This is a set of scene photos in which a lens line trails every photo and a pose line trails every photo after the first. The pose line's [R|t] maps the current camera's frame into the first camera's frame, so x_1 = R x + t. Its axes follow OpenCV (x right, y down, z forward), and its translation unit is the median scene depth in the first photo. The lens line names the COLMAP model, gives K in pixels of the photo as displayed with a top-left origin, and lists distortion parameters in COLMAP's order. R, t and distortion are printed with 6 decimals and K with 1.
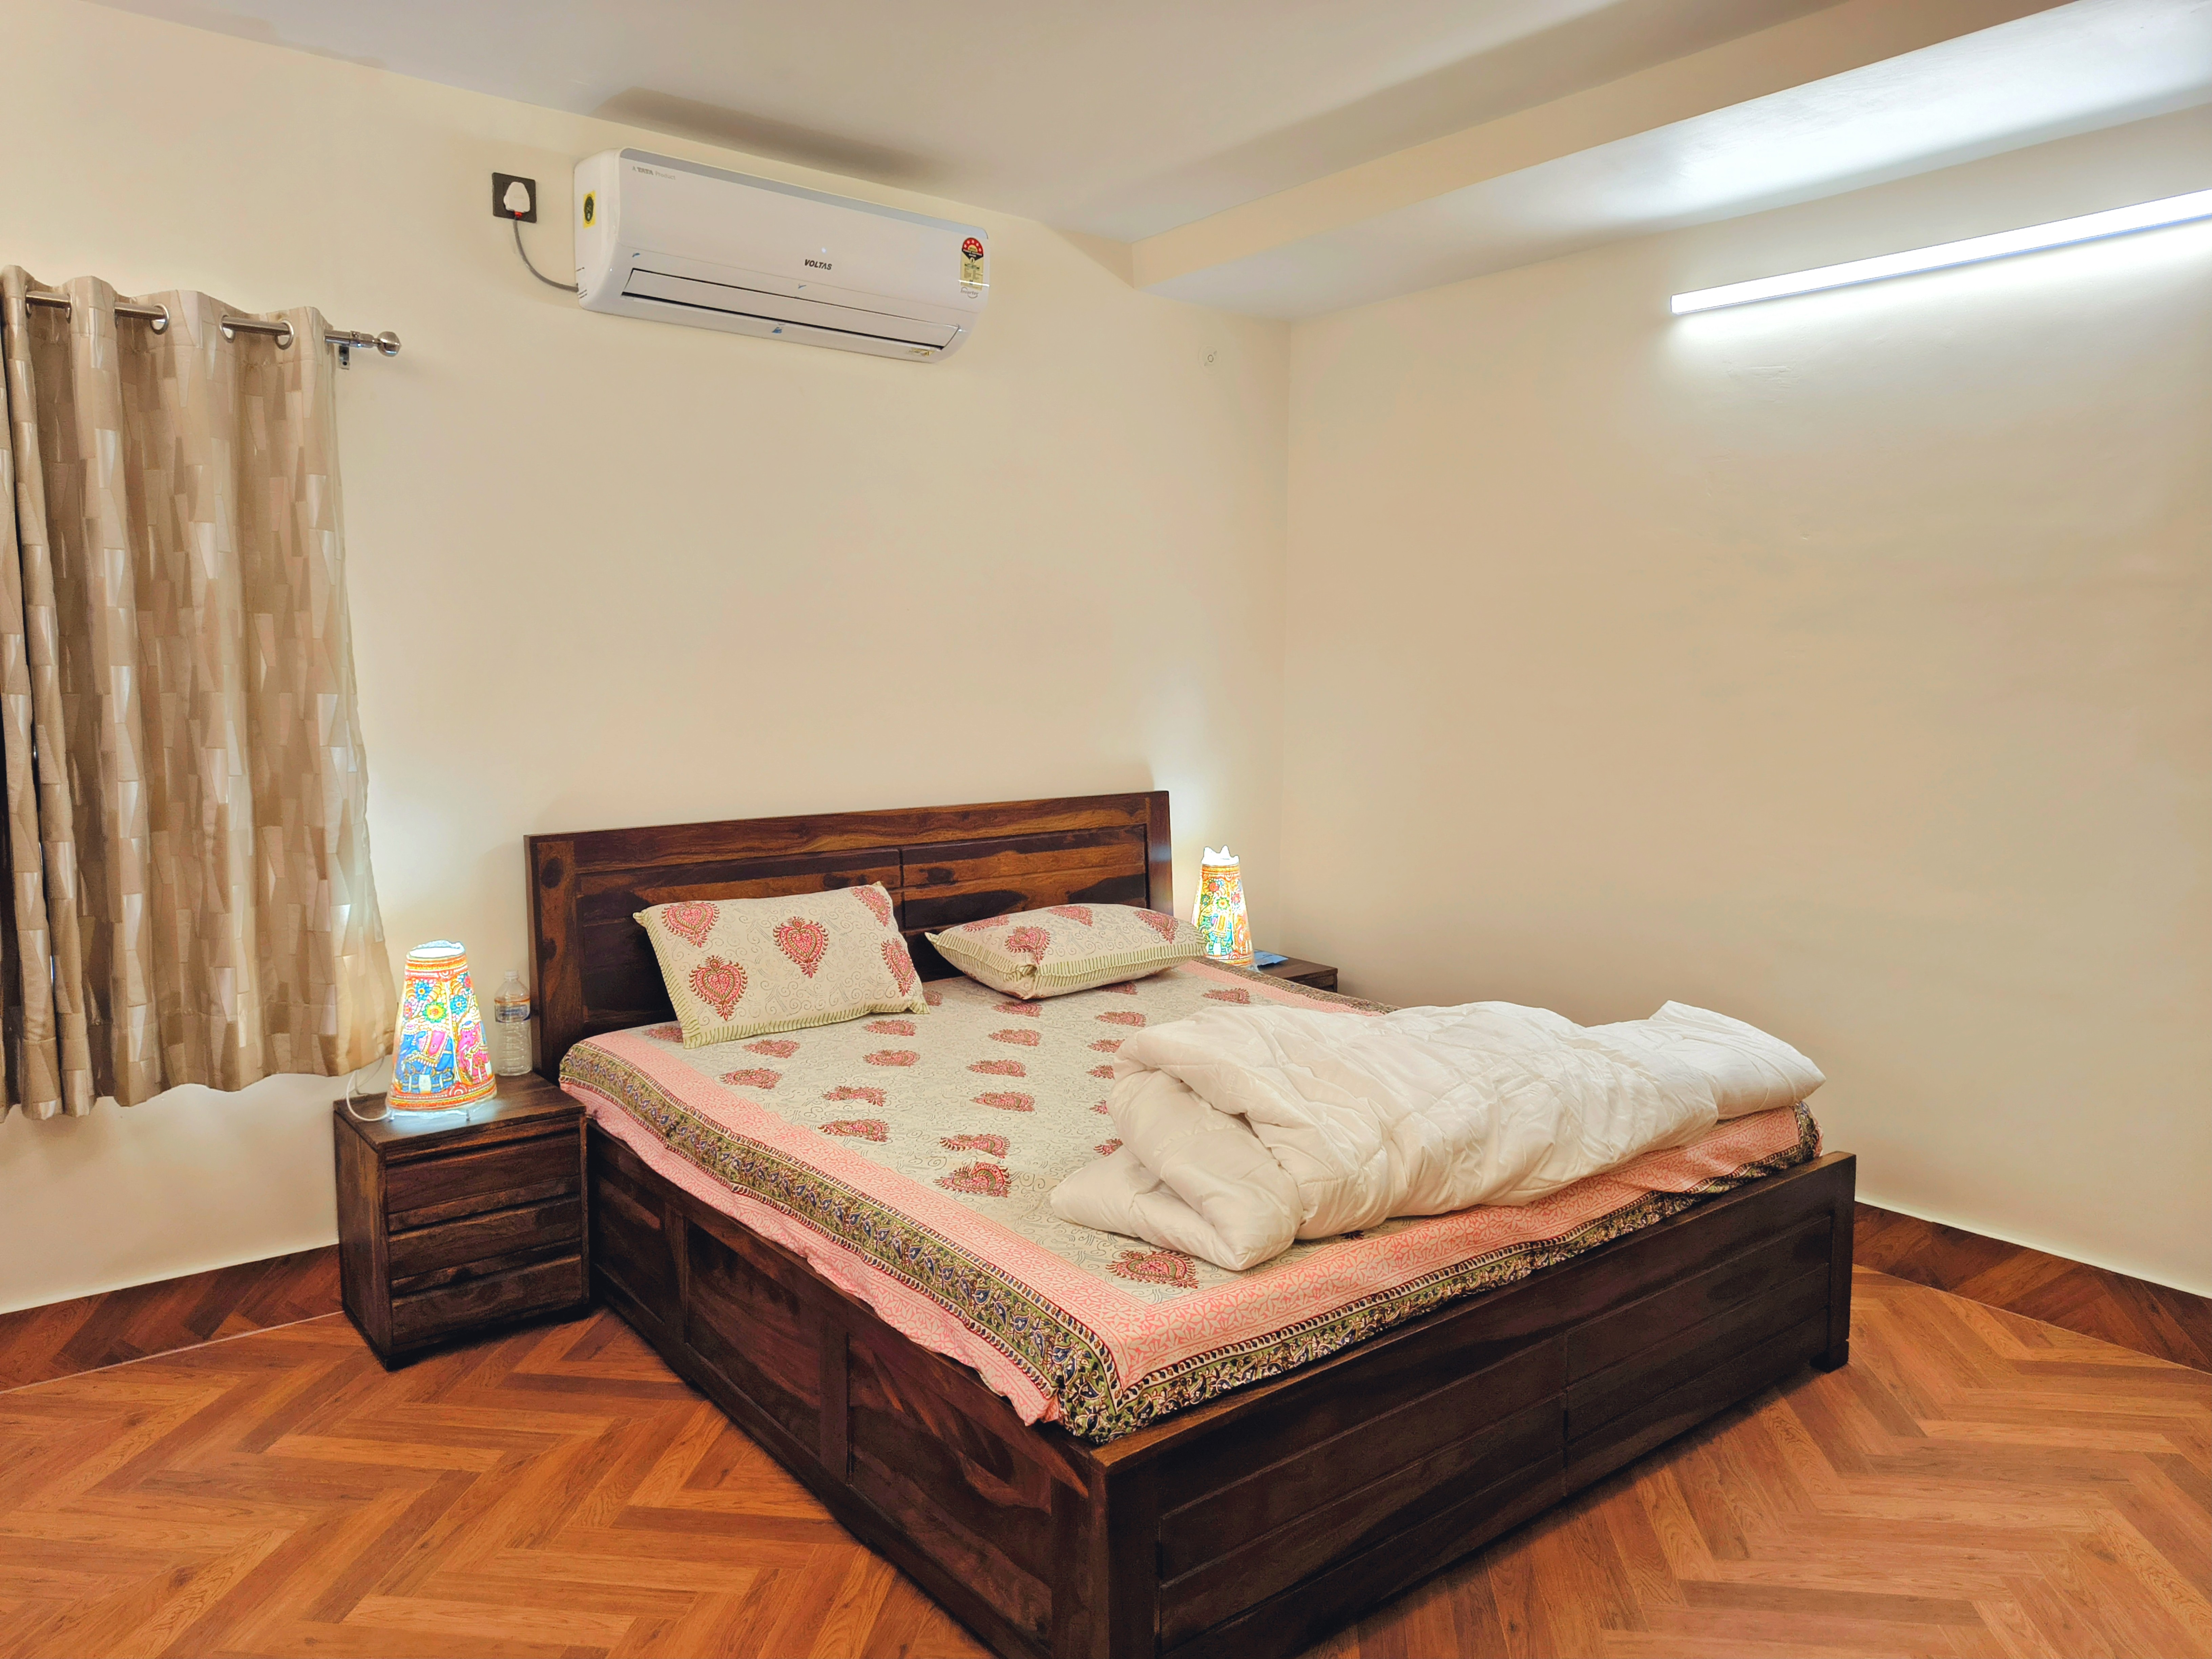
lens RADIAL K [[1518.9, 0, 1105.0], [0, 1518.9, 827.0], [0, 0, 1]] dist [0.044736, -0.037421]
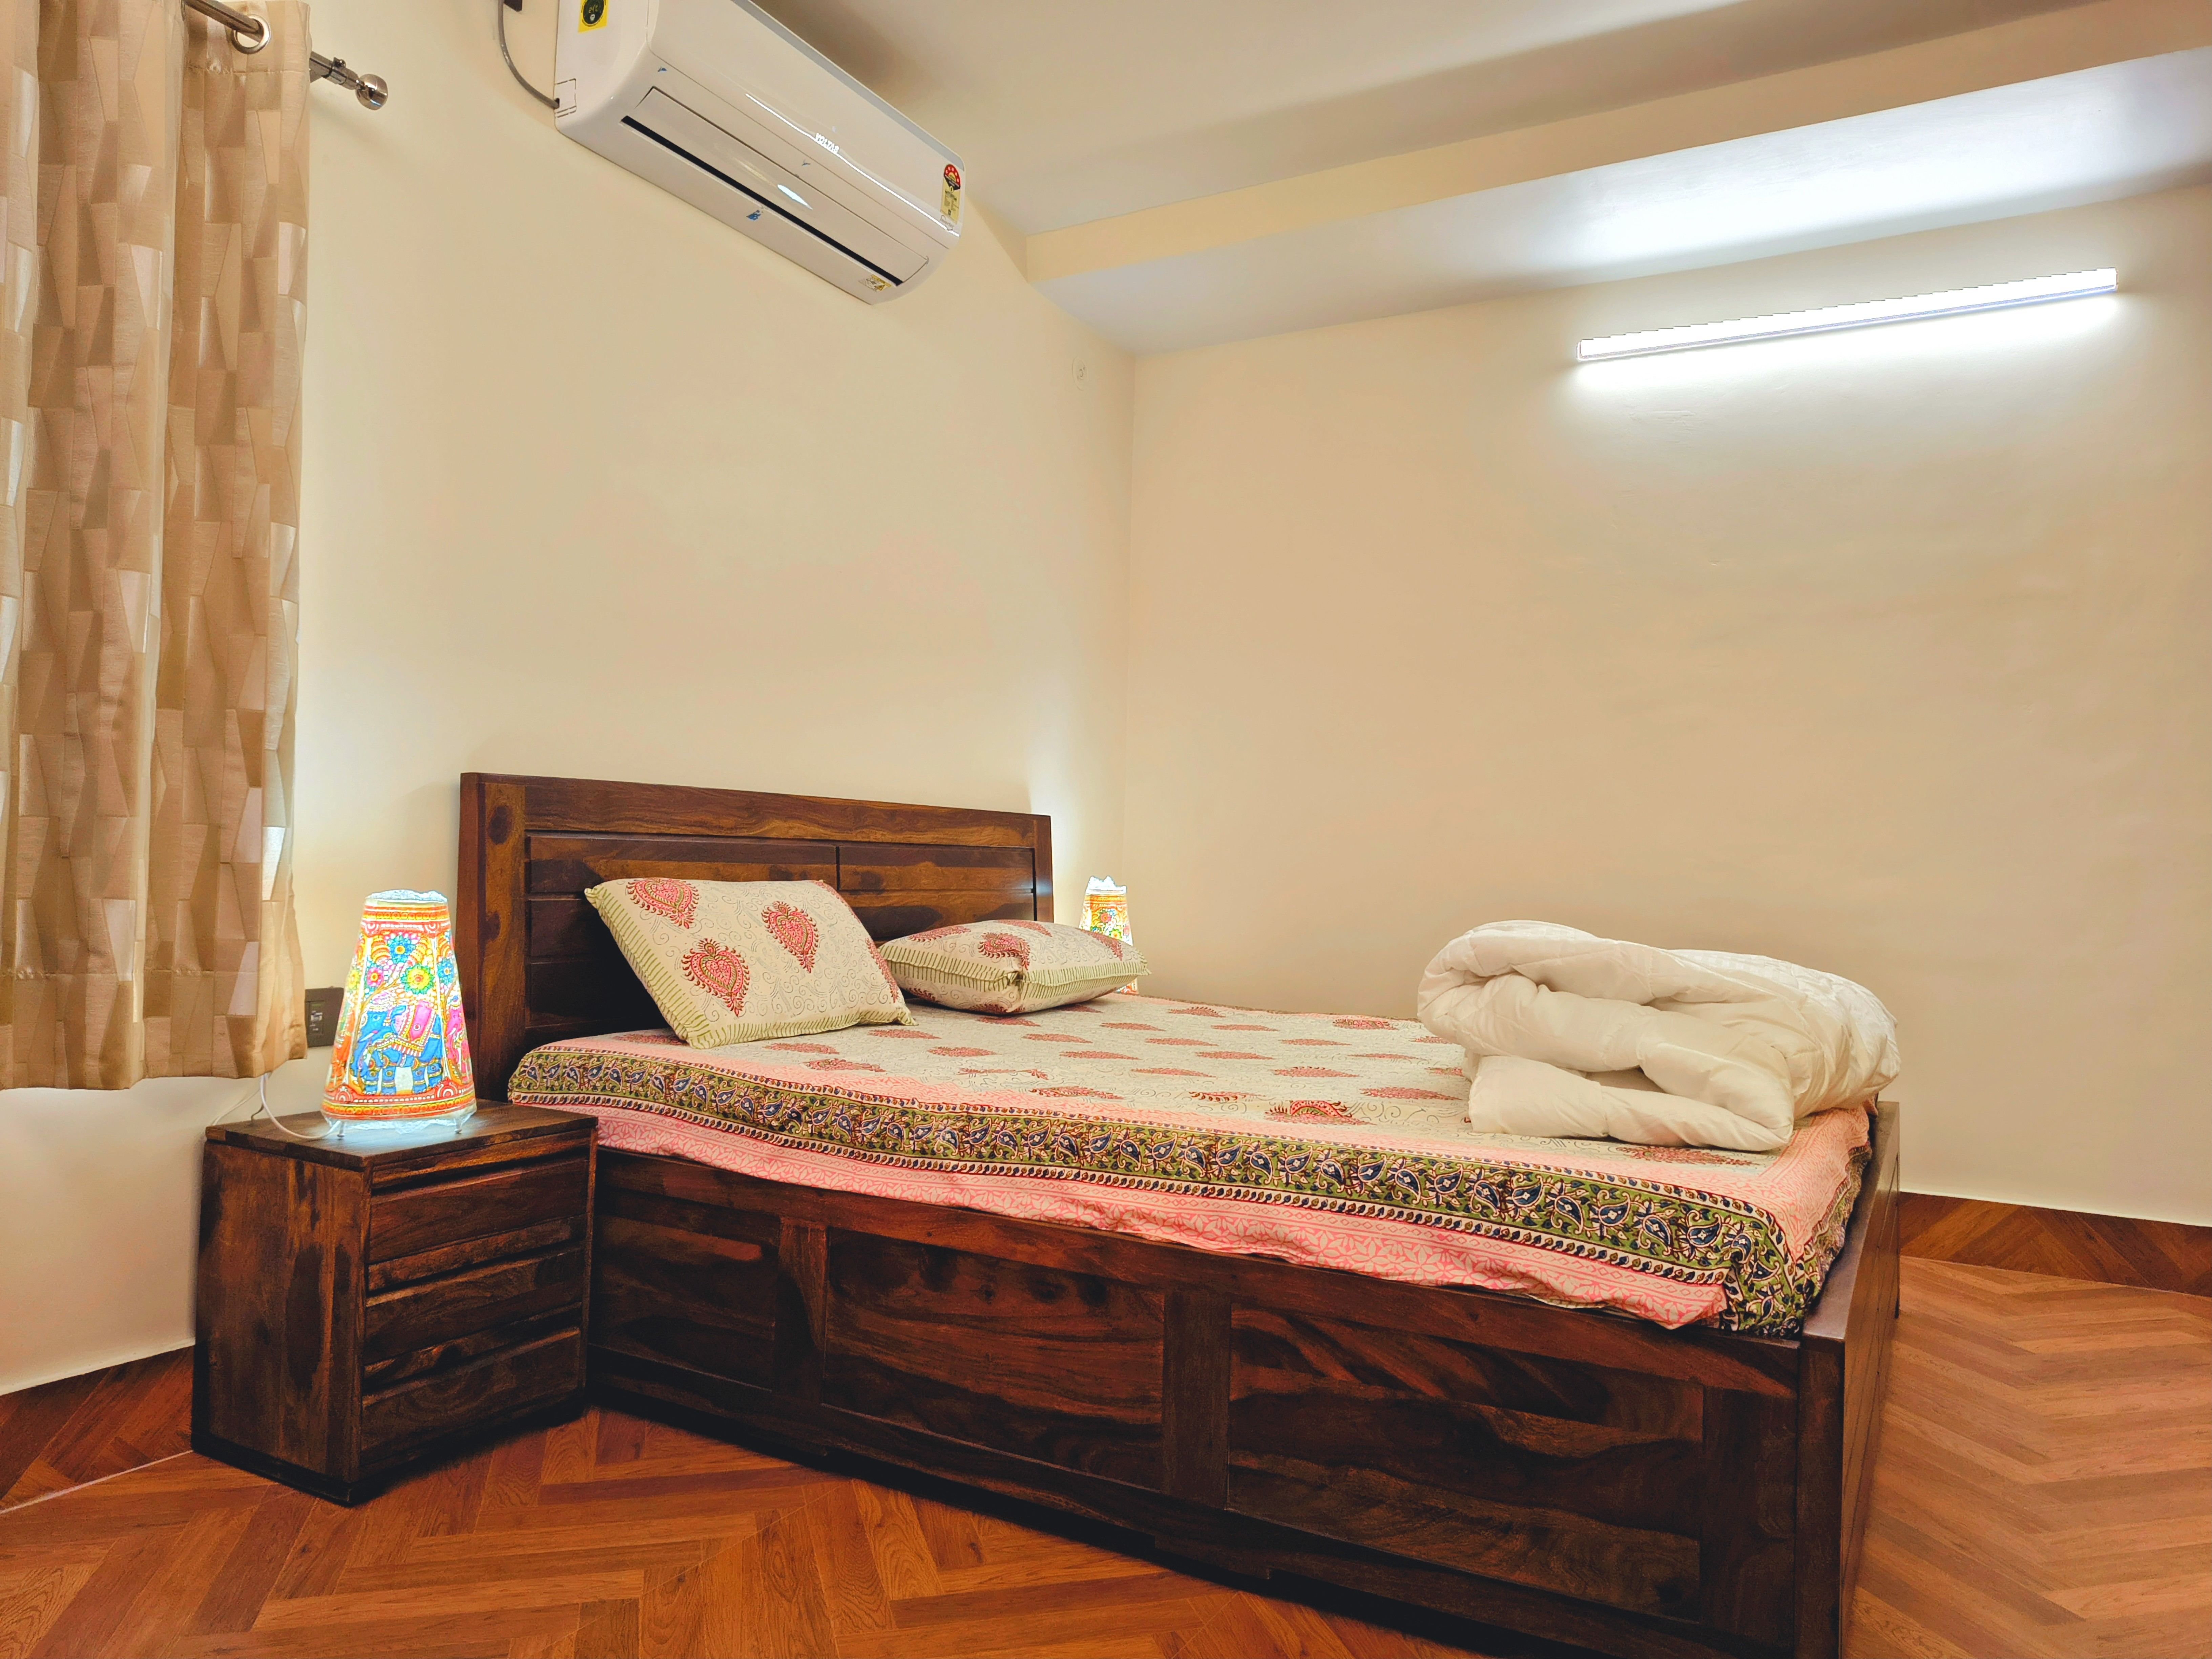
lens RADIAL K [[1518.9, 0, 1088.0], [0, 1518.9, 833.9], [0, 0, 1]] dist [0.044736, -0.037421]
pose [[0.926213, 0.027988, 0.375960, -0.415066], [0.017742, 0.992900, -0.117624, 0.141613], [-0.376583, 0.115615, 0.919140, 0.217364]]
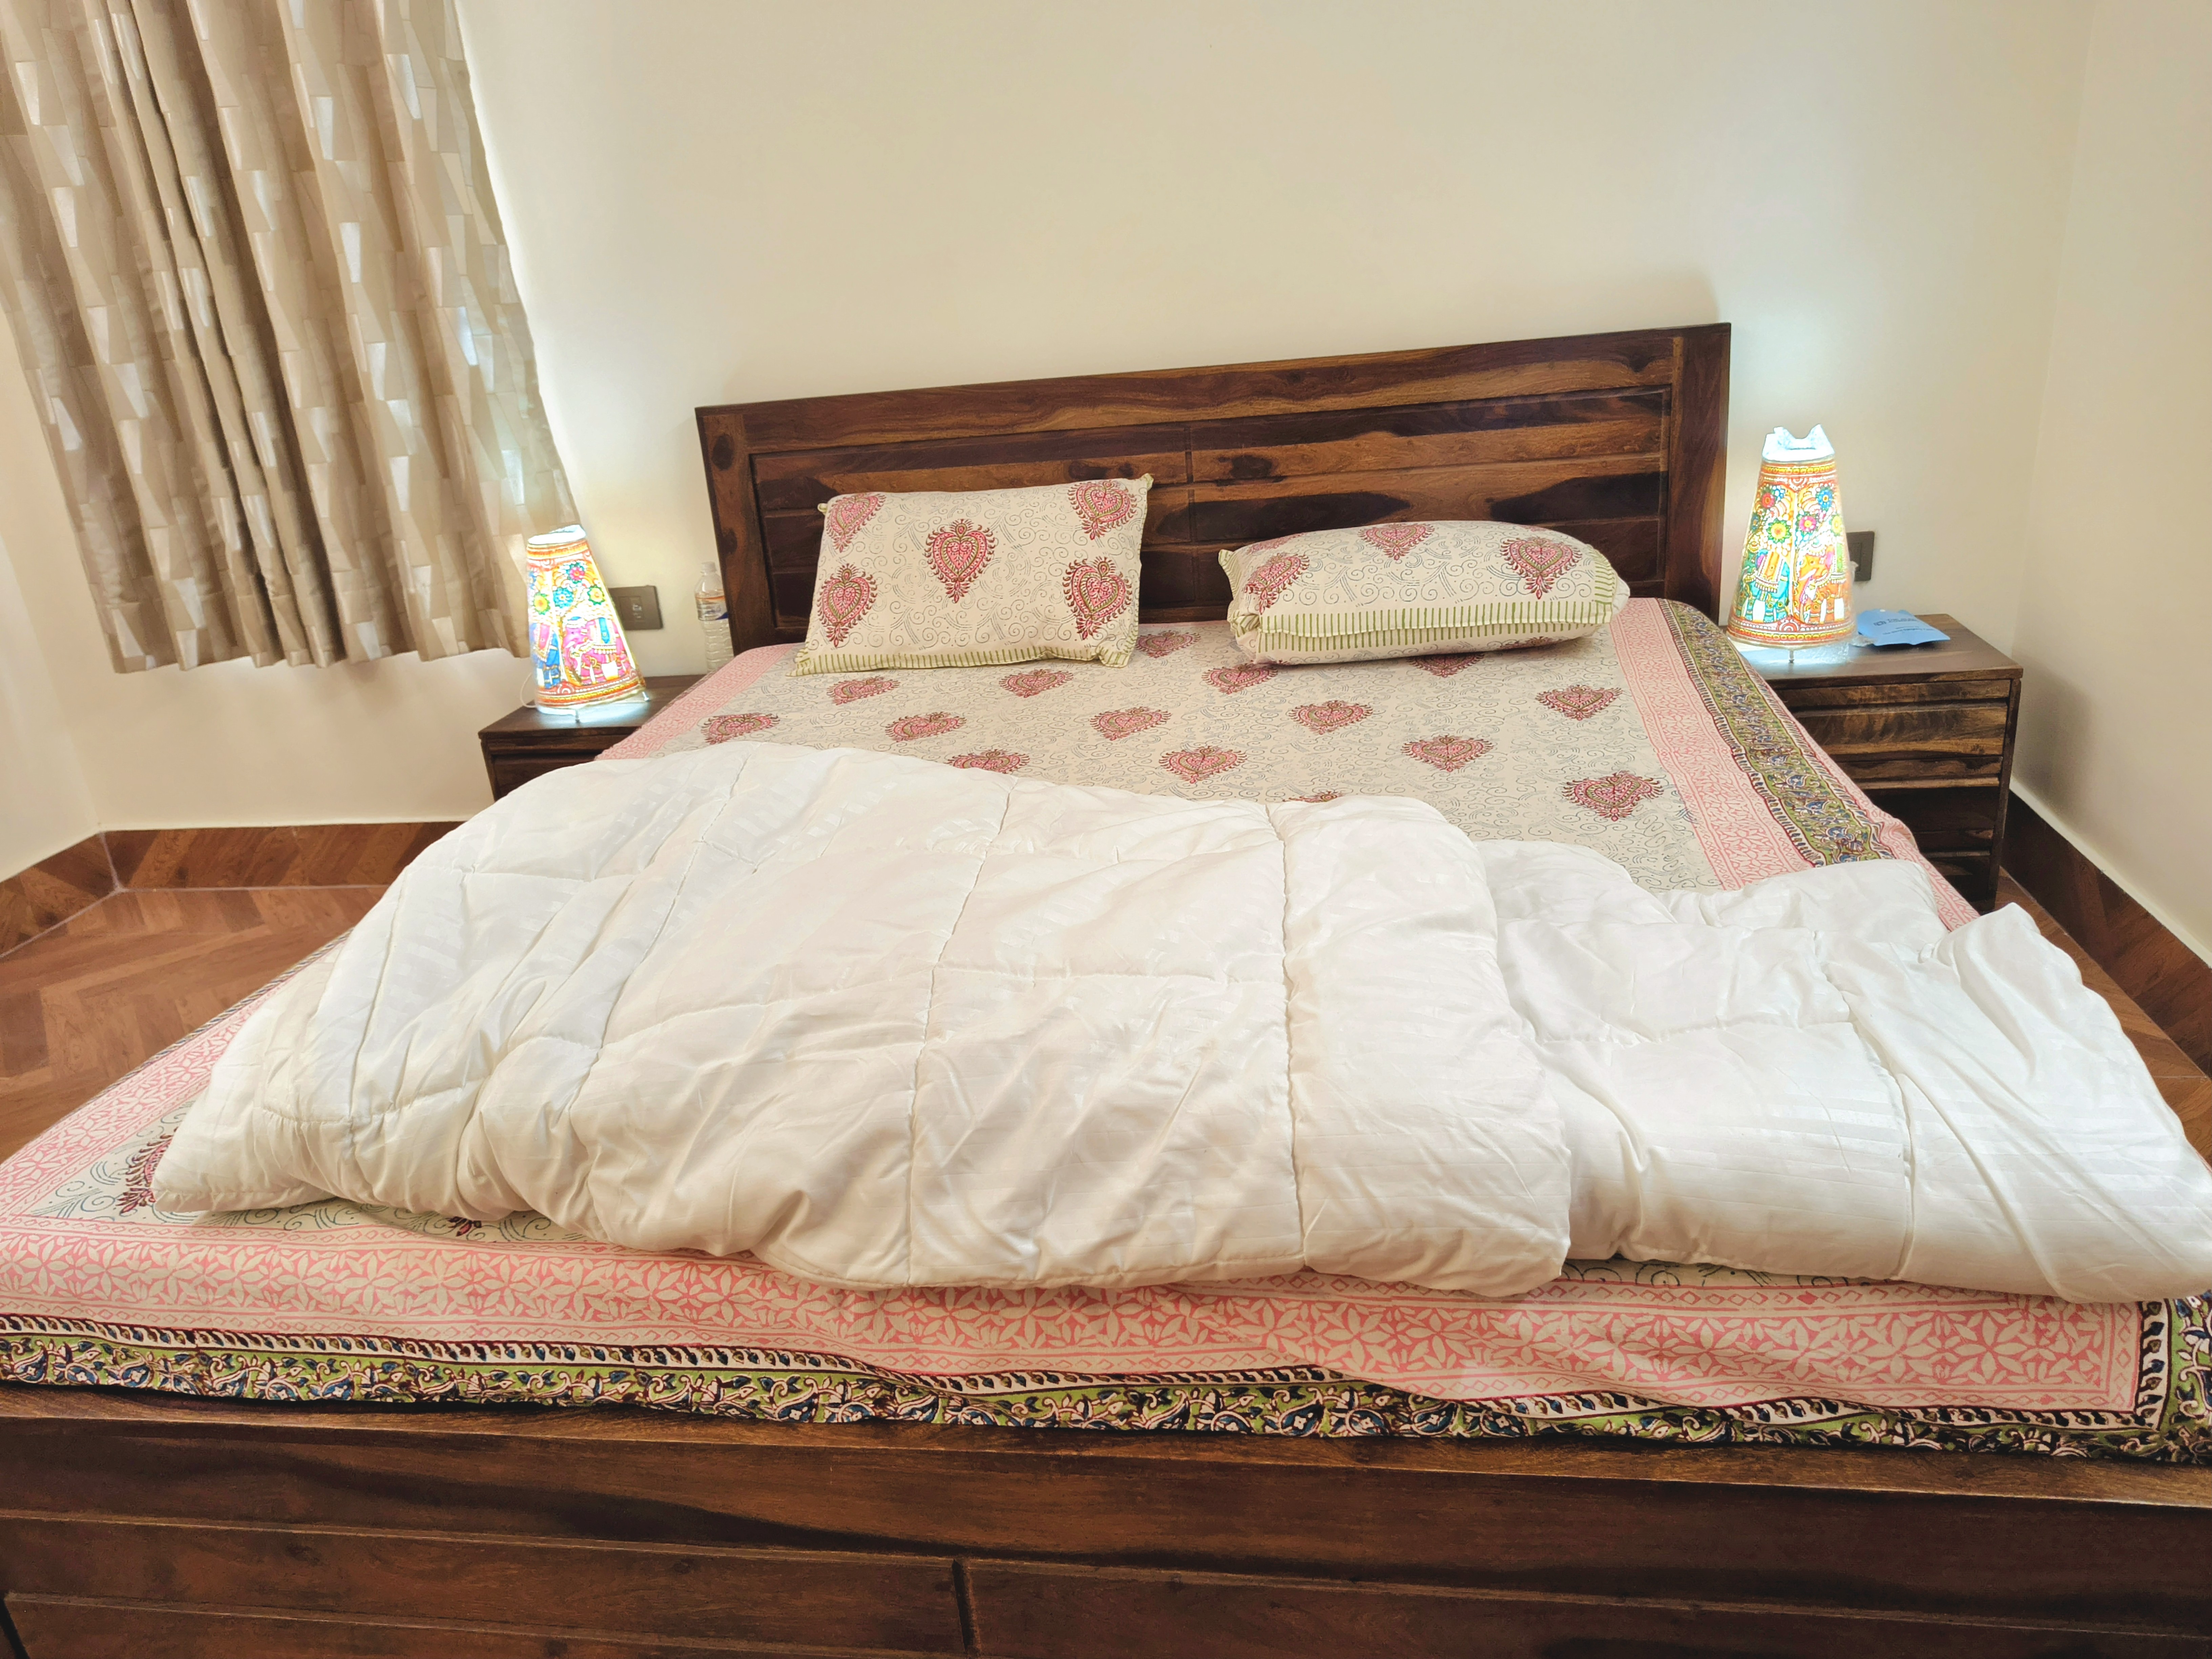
lens RADIAL K [[1518.9, 0, 1120.3], [0, 1518.9, 831.9], [0, 0, 1]] dist [0.044736, -0.037421]
pose [[0.680662, 0.203713, -0.703705, 0.486173], [0.007148, 0.958669, 0.284435, -0.008587], [0.732563, -0.198634, 0.651073, 0.617004]]
